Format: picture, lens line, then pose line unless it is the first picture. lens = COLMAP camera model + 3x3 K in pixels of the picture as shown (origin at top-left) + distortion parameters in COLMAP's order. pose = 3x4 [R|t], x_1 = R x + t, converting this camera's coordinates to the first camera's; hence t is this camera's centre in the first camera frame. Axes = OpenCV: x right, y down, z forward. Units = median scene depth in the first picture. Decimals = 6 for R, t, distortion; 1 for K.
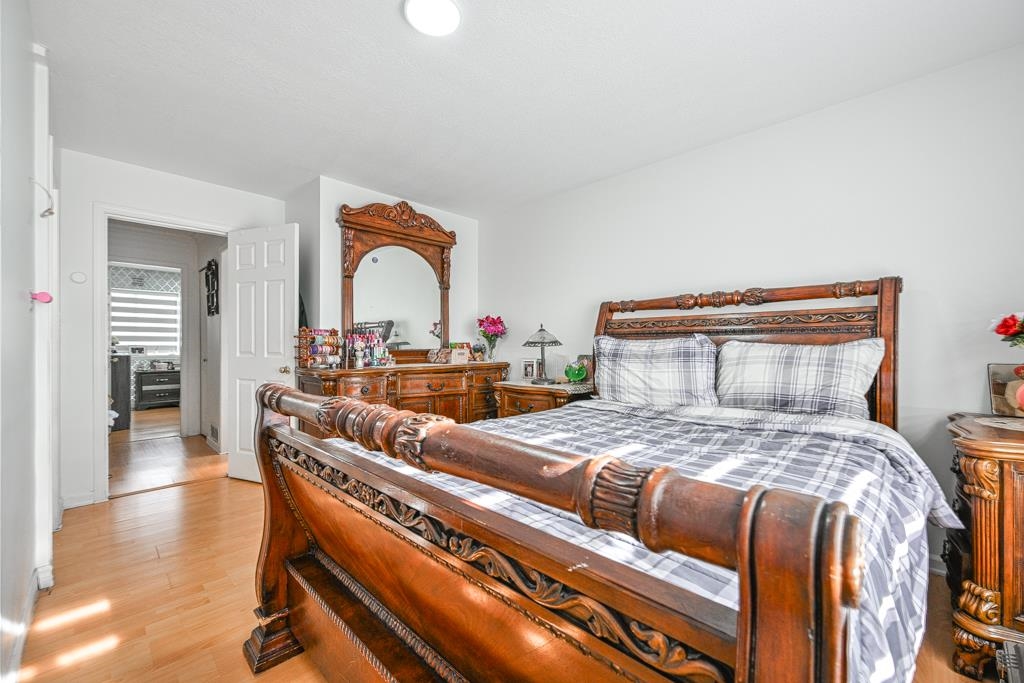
lens RADIAL K [[411.4, 0, 513.5], [0, 411.4, 345.3], [0, 0, 1]] dist [0.000375, 0.000149]
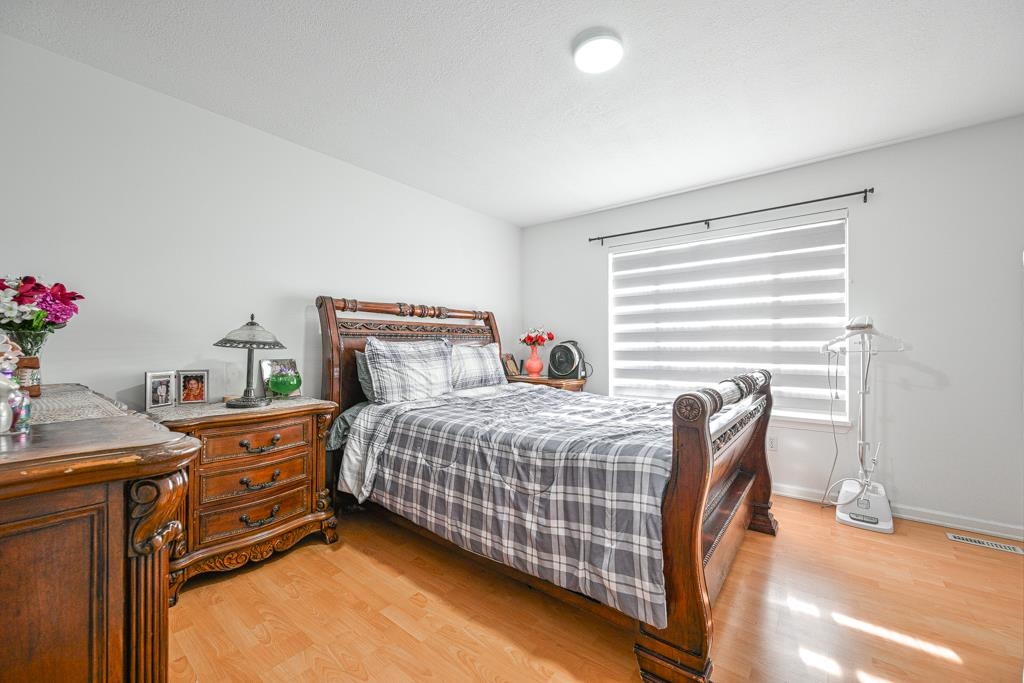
lens RADIAL K [[401.3, 0, 515.1], [0, 401.3, 345.2], [0, 0, 1]] dist [-0.000744, 0.000018]
pose [[-0.100556, 0.004378, 0.994922, -0.780208], [0.001568, 0.999990, -0.004242, 0.001356], [-0.994930, 0.001134, -0.100561, 0.824957]]
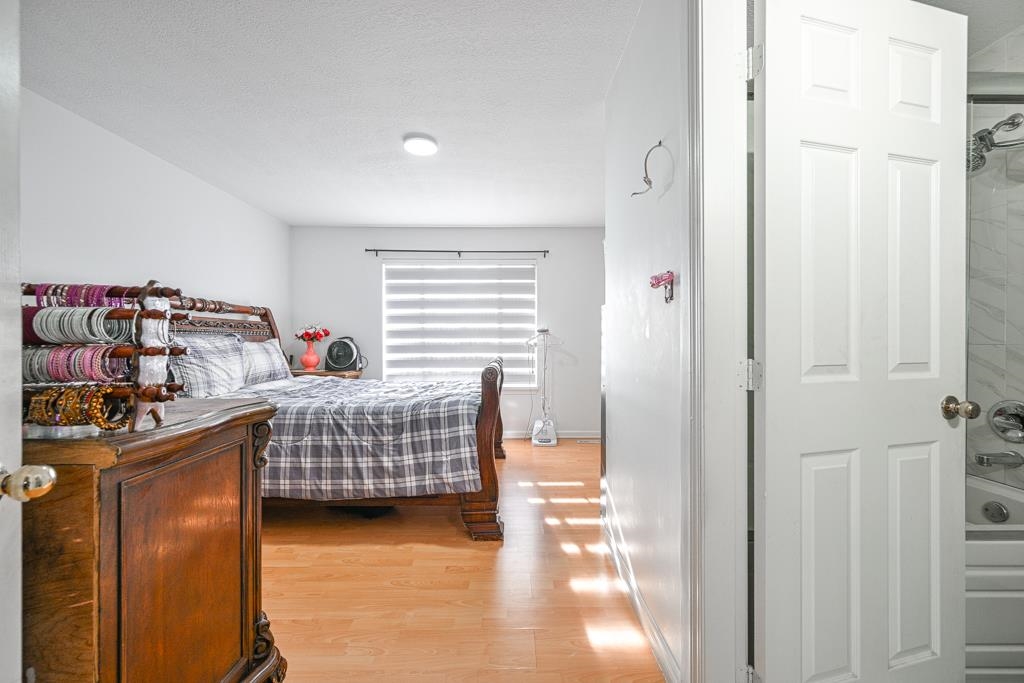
lens RADIAL K [[401.3, 0, 515.1], [0, 401.3, 345.2], [0, 0, 1]] dist [-0.000744, 0.000018]
pose [[-0.704437, -0.004361, 0.709753, -1.007868], [0.002213, 0.999963, 0.008341, 0.000601], [-0.709763, 0.007446, -0.704401, 1.163267]]
